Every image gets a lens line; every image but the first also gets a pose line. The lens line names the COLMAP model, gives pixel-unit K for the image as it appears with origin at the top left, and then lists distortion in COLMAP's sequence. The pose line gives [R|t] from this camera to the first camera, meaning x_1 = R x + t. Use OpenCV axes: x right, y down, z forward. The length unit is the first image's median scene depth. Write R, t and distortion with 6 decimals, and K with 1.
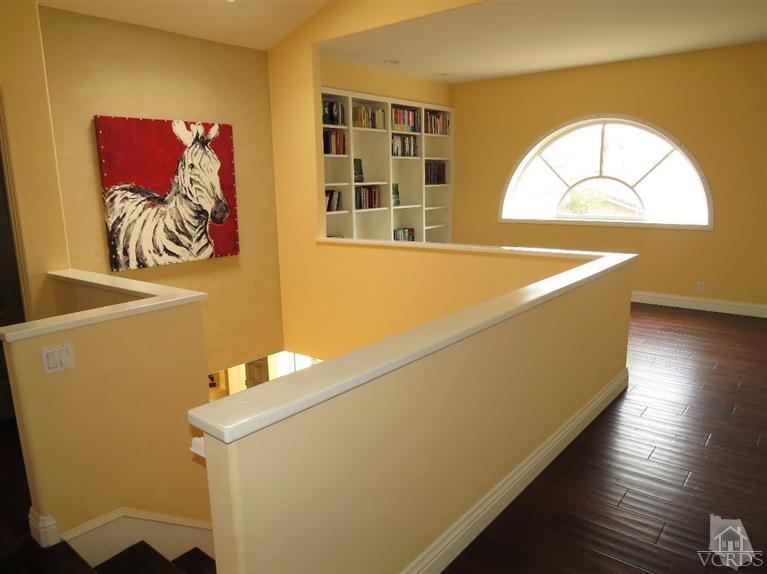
lens RADIAL K [[545.1, 0, 392.2], [0, 545.1, 289.5], [0, 0, 1]] dist [-0.024713, 0.002395]
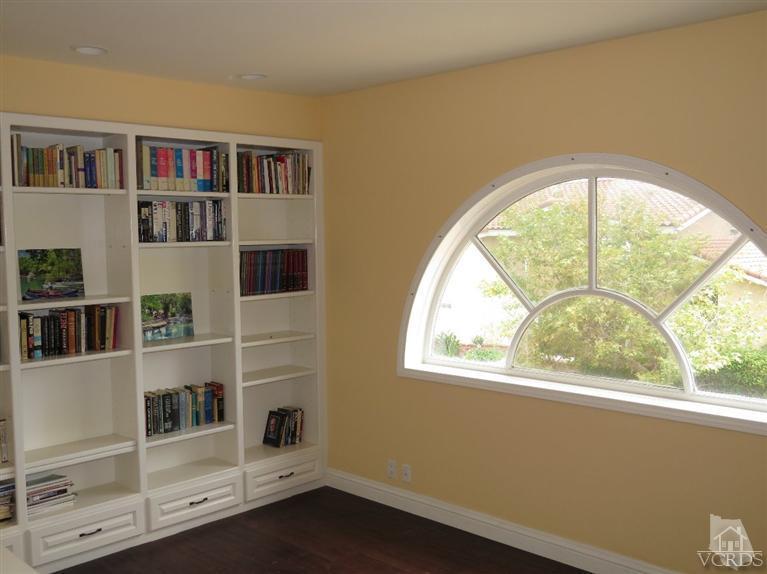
lens RADIAL K [[545.1, 0, 392.2], [0, 545.1, 289.5], [0, 0, 1]] dist [-0.024713, 0.002395]
pose [[0.970065, 0.003039, -0.242825, 0.315118], [-0.031229, 0.993181, -0.112326, -0.151192], [0.240828, 0.116547, 0.963545, 0.574101]]
